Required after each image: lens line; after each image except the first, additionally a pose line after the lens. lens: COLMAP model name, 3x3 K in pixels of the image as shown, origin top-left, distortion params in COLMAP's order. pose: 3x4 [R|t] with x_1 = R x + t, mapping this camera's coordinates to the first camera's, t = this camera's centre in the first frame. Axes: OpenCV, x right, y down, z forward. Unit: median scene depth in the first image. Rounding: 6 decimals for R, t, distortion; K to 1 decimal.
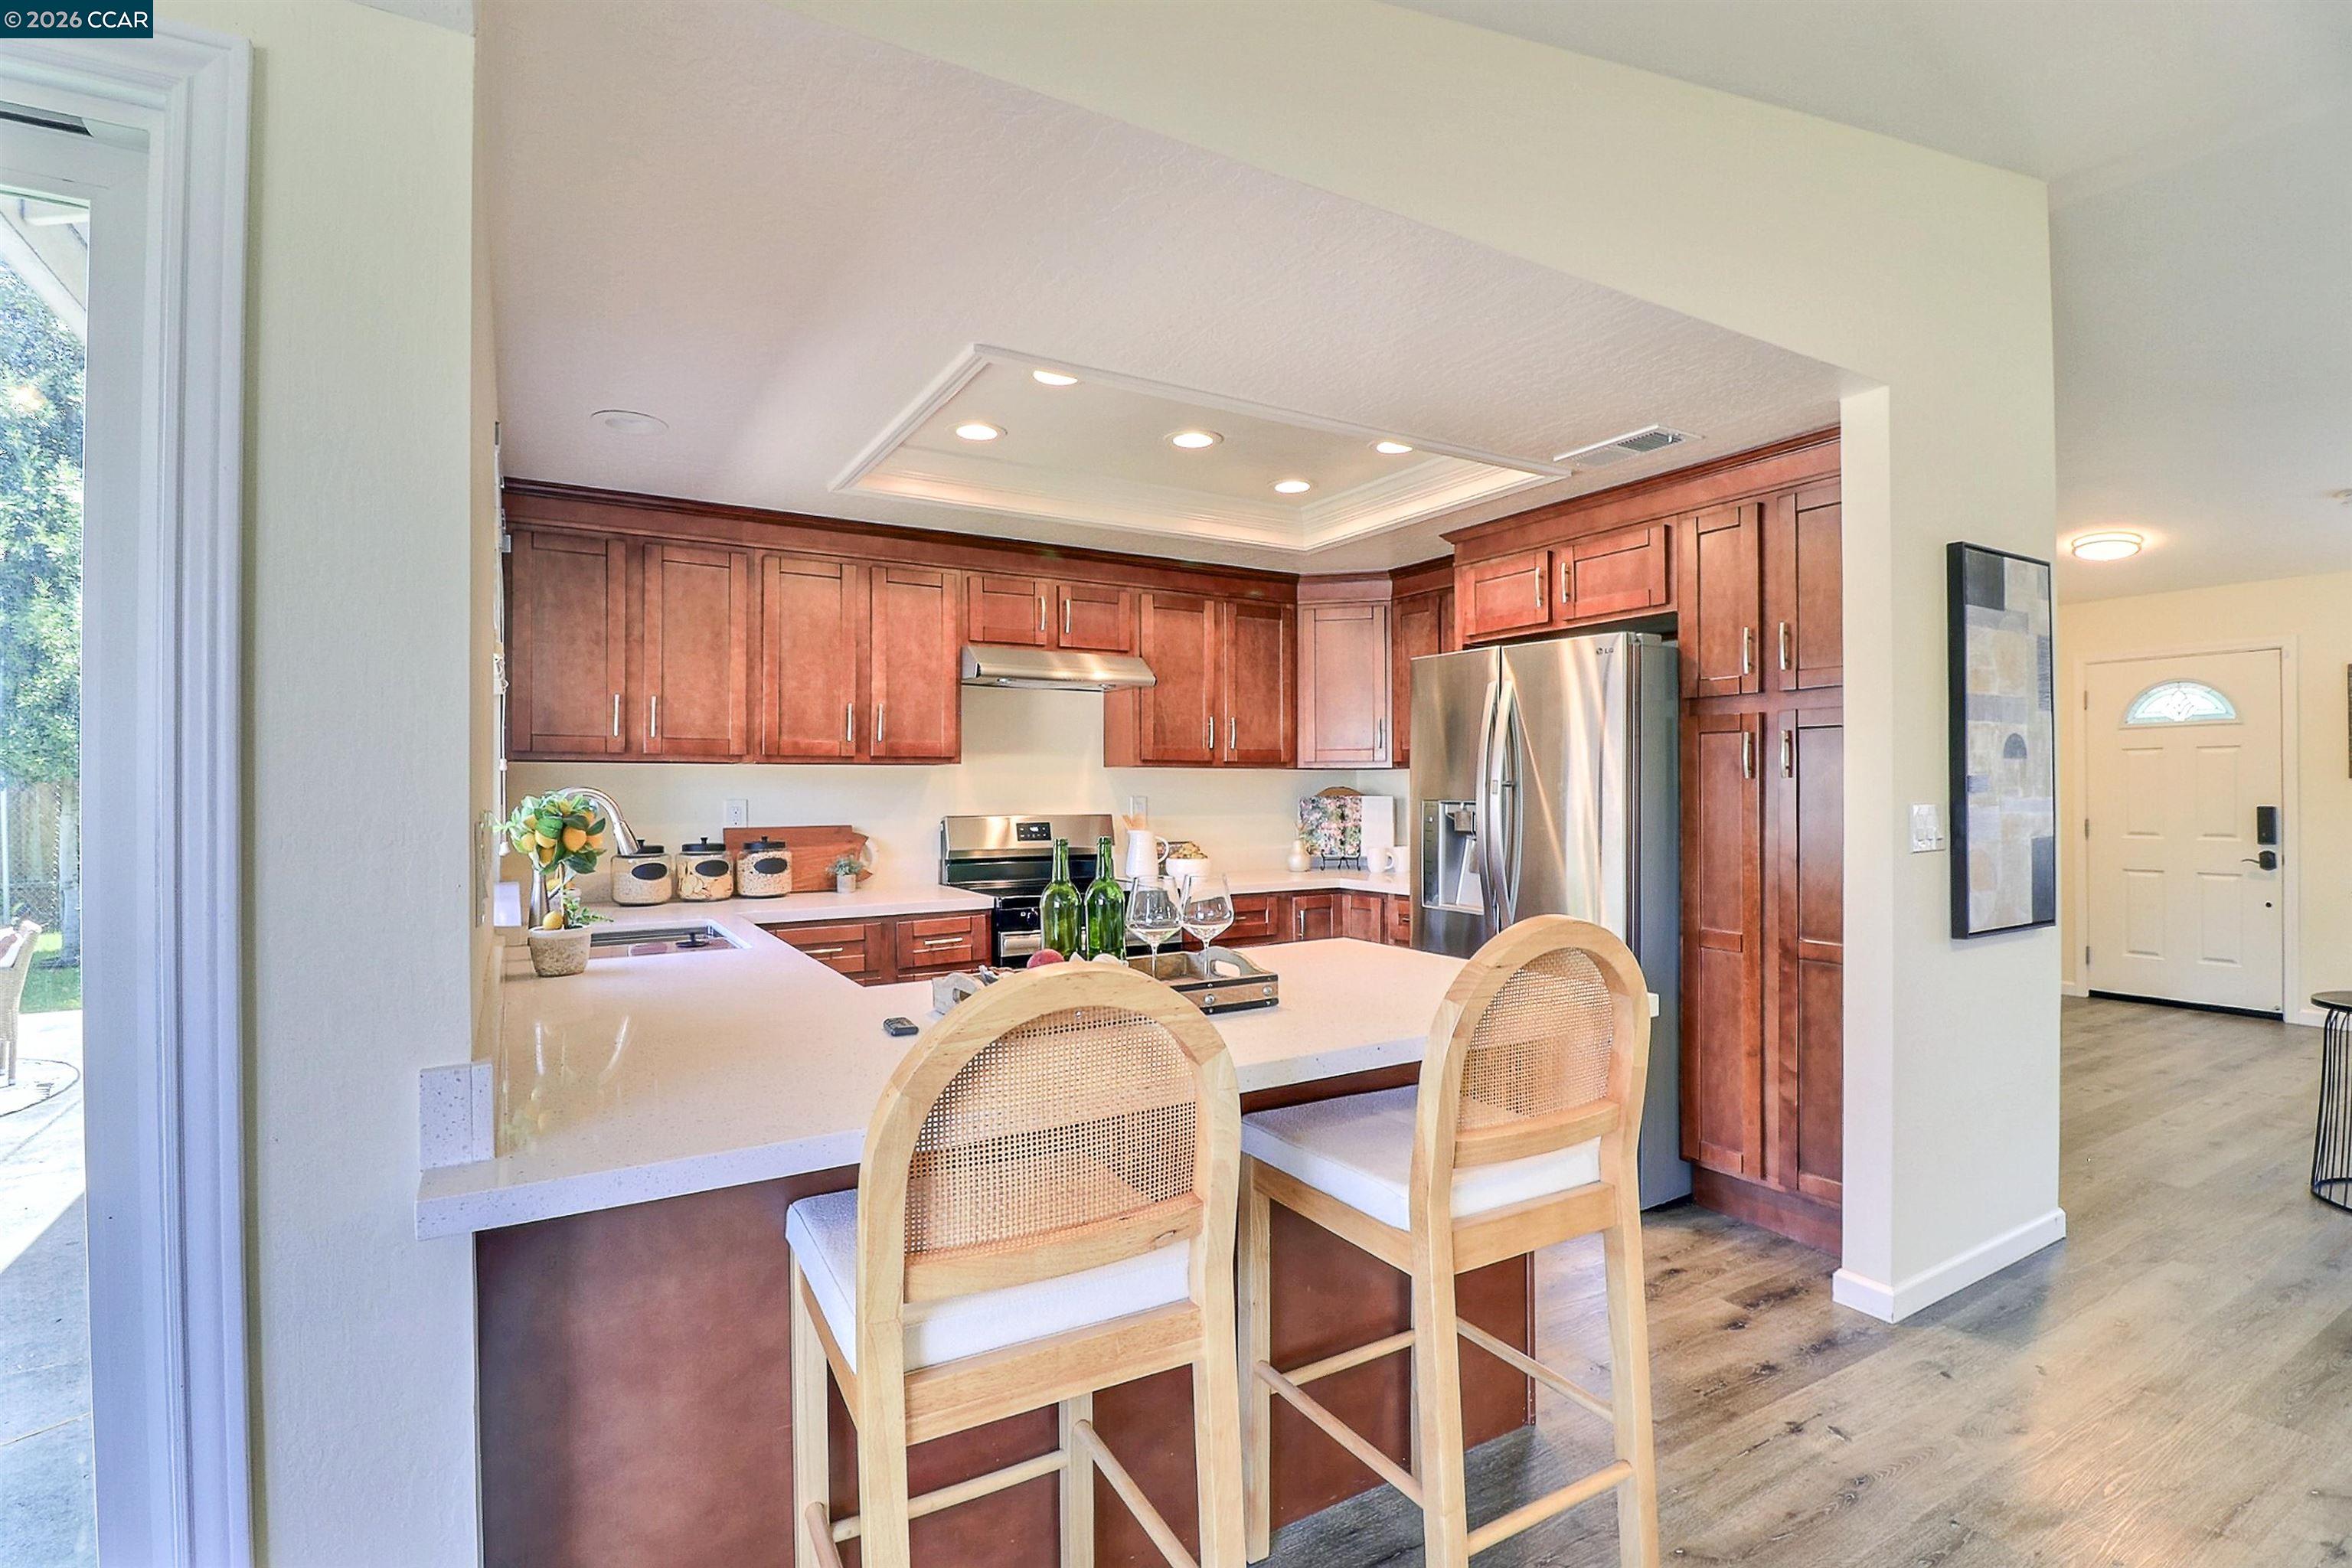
lens RADIAL K [[1087.9, 0, 1174.9], [0, 1087.9, 774.9], [0, 0, 1]] dist [0.006487, -0.015789]
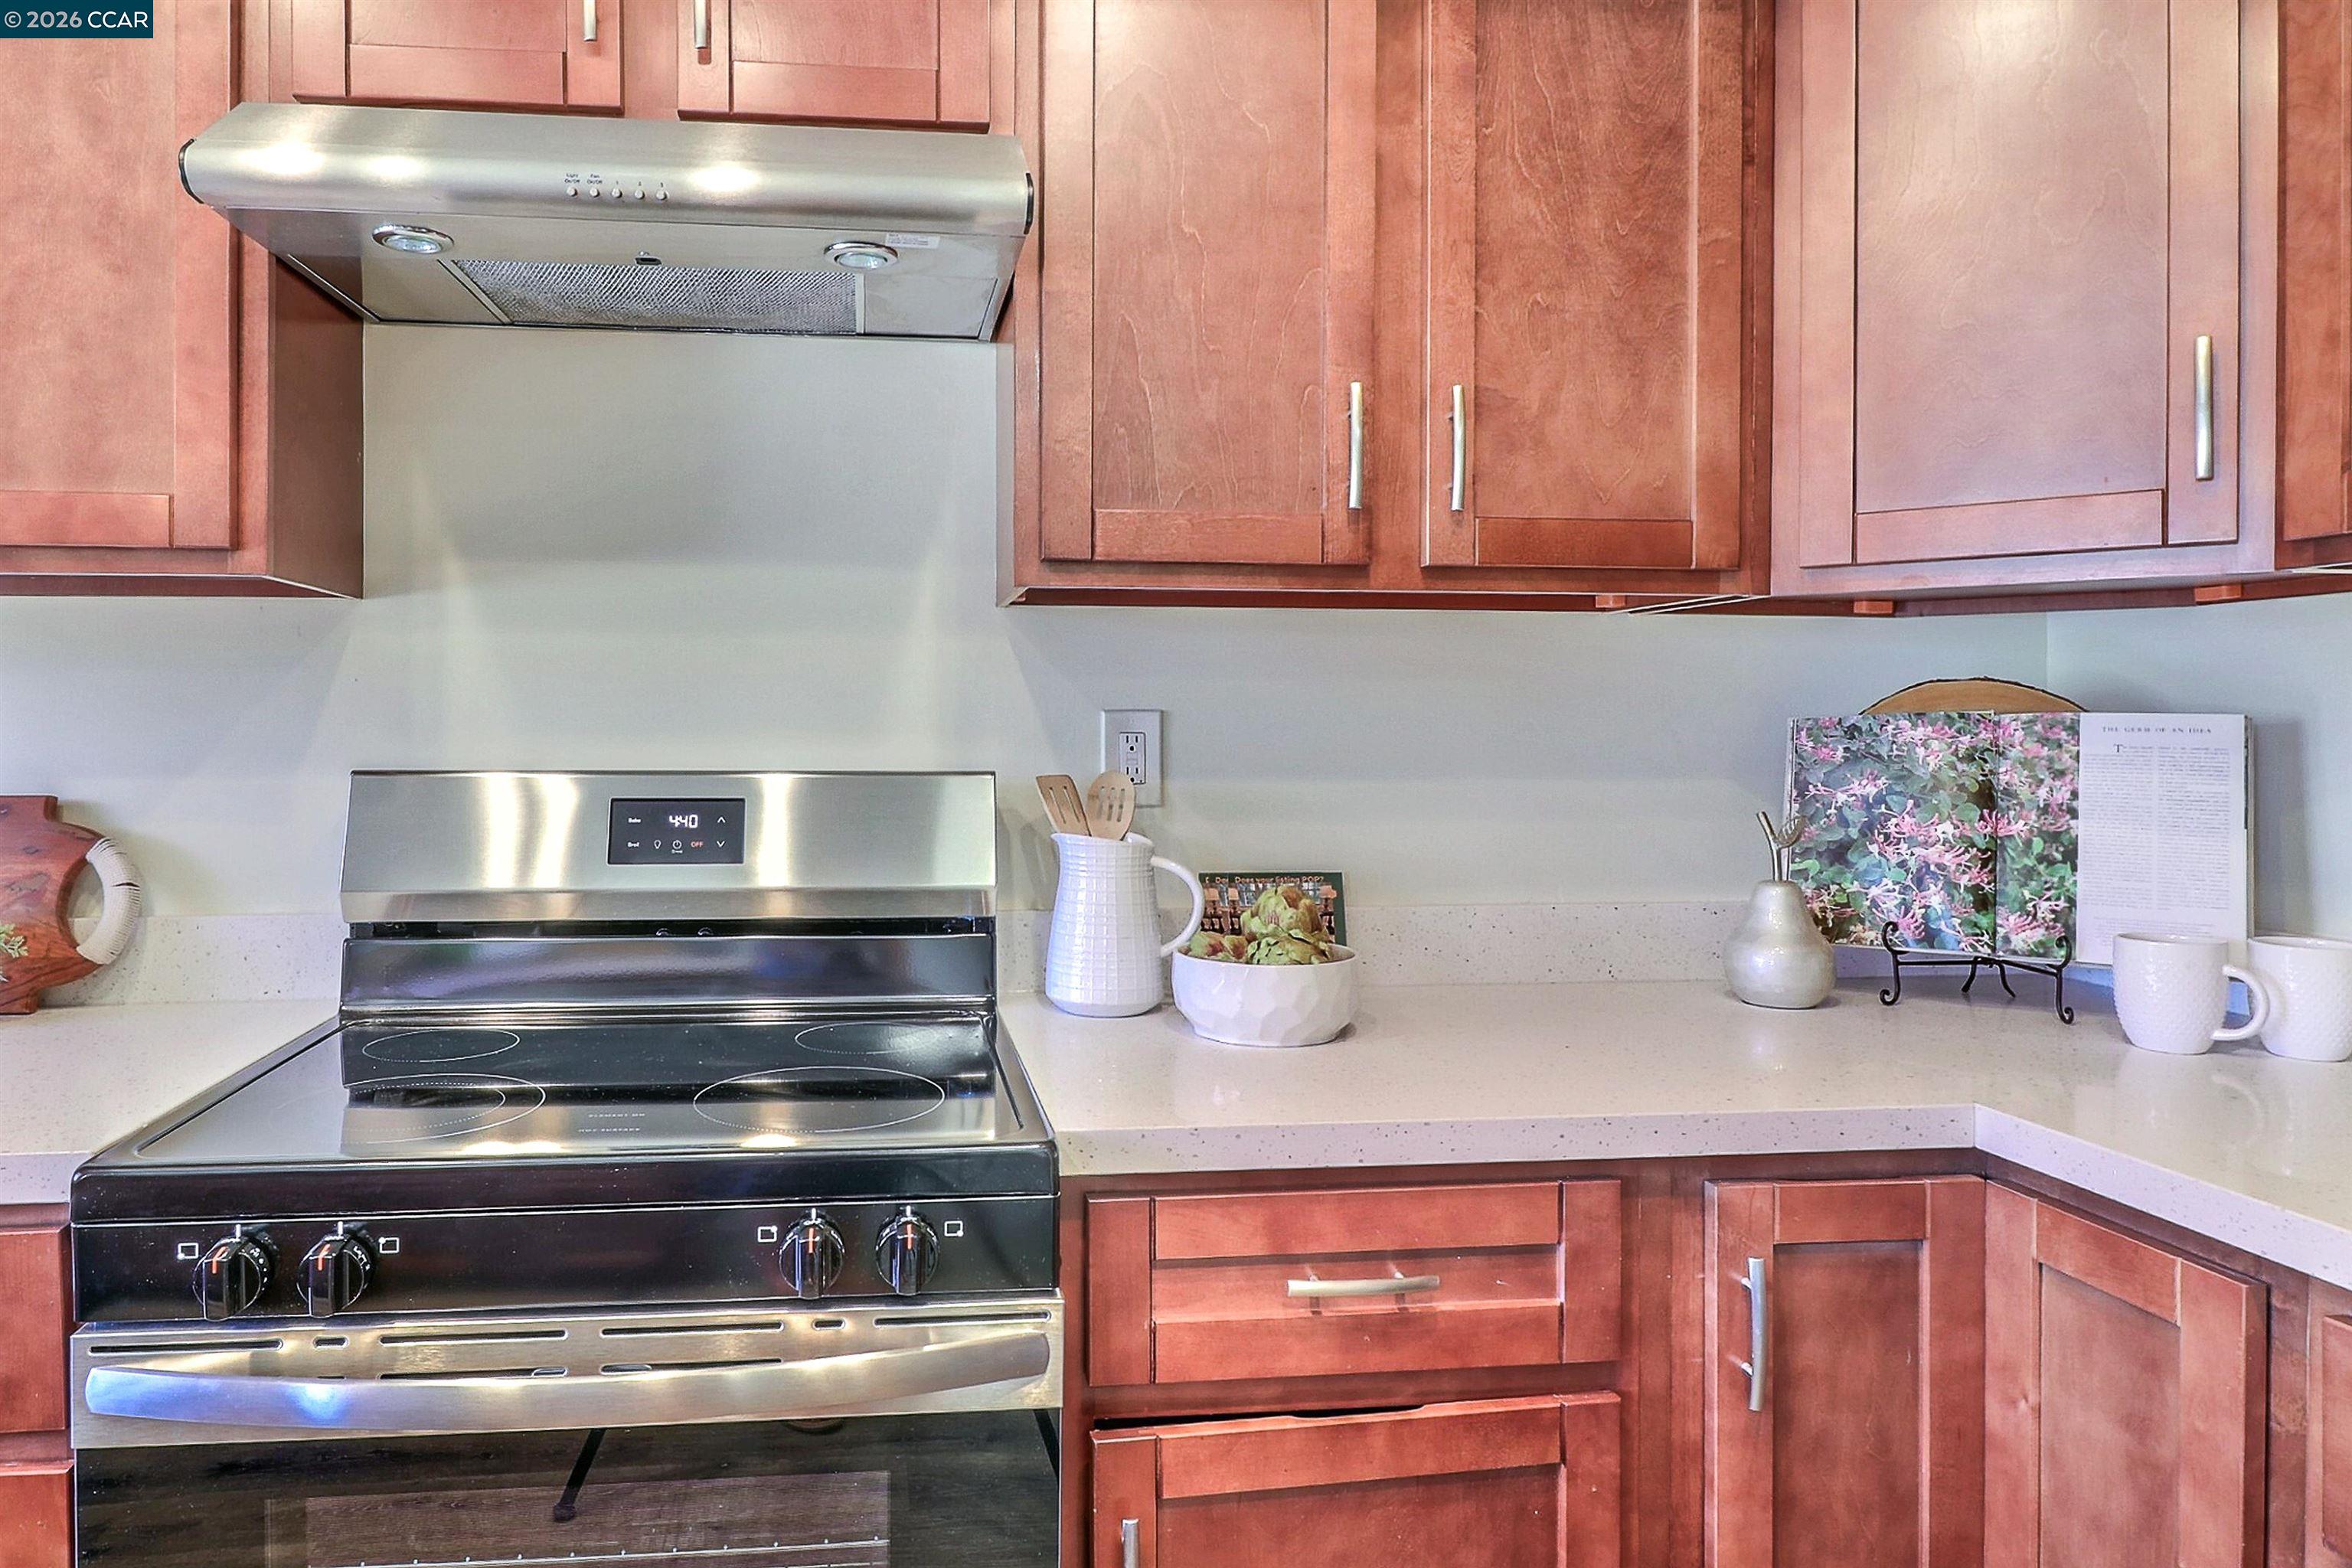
lens RADIAL K [[1456.7, 0, 985.1], [0, 1456.7, 735.6], [0, 0, 1]] dist [0.000976, -0.002534]
pose [[0.906843, 0.008367, -0.421386, 0.100483], [0.001878, 0.999713, 0.023892, 0.018883], [0.421465, -0.022458, 0.906567, 0.694091]]
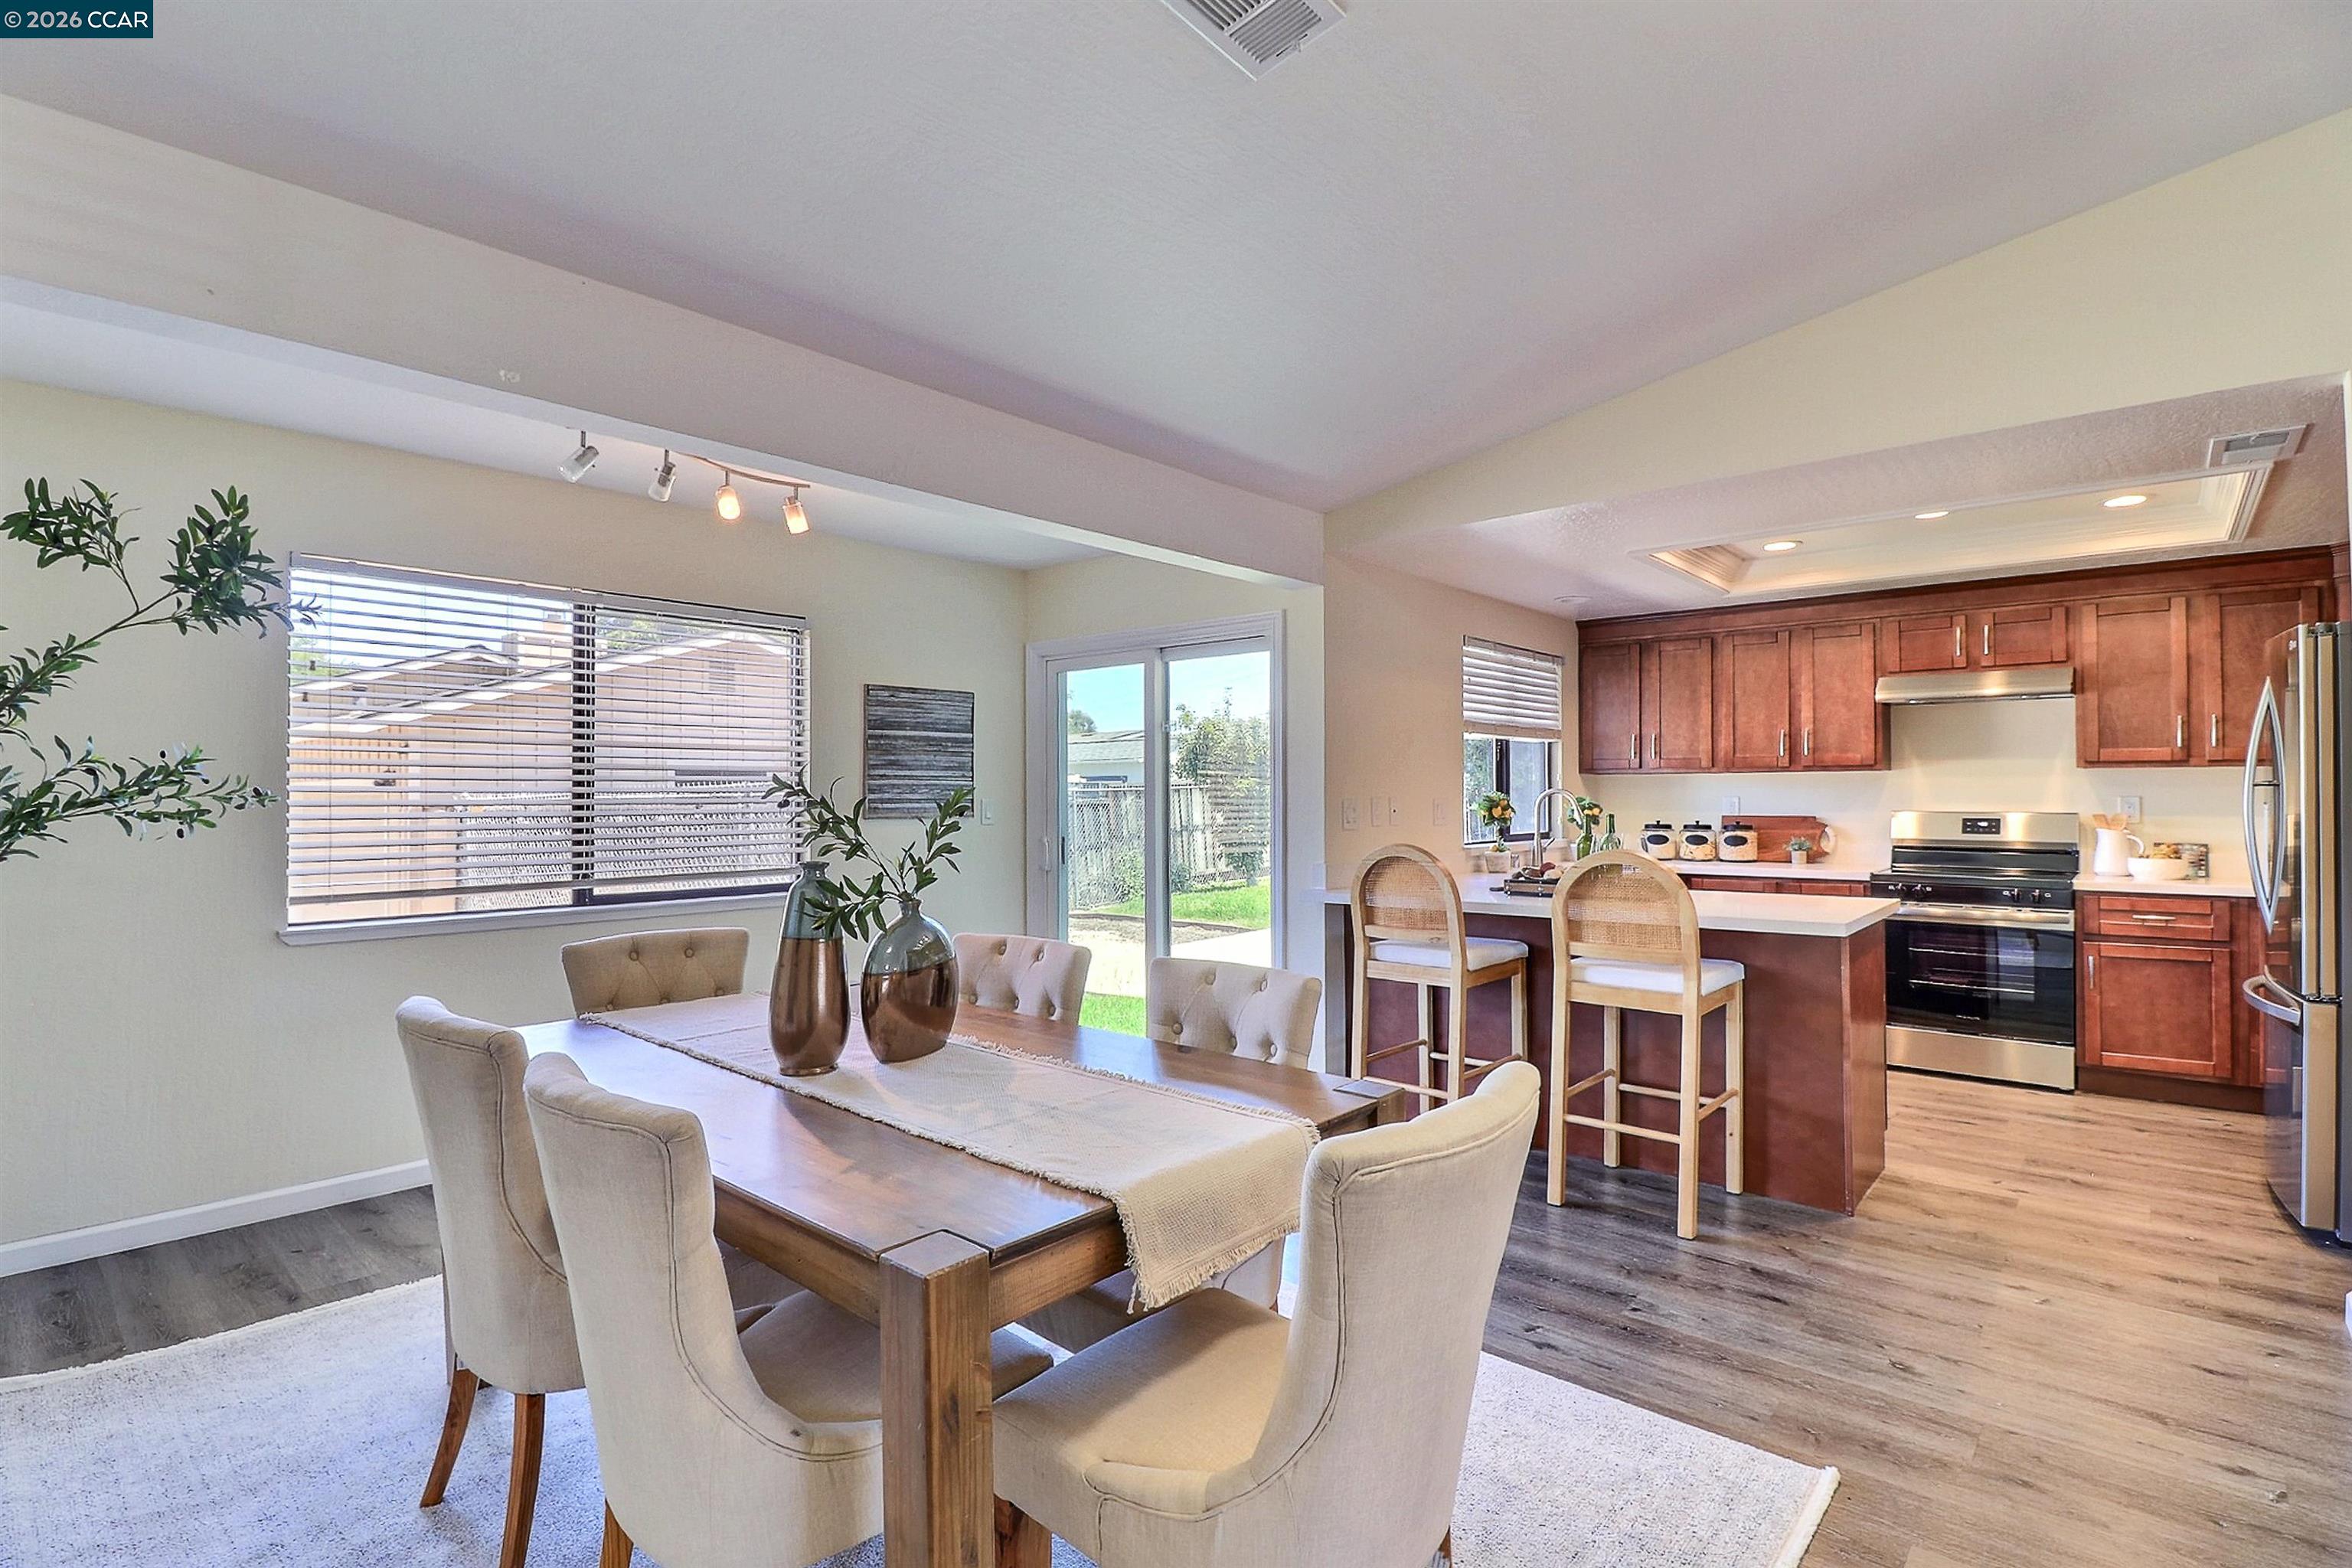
lens RADIAL K [[1071.4, 0, 1213.3], [0, 1071.4, 779.8], [0, 0, 1]] dist [-0.001207, -0.016981]
pose [[0.330592, -0.009198, -0.943729, 0.670106], [0.014137, 0.999889, -0.004793, -0.003145], [0.943668, -0.011757, 0.330686, -0.143292]]
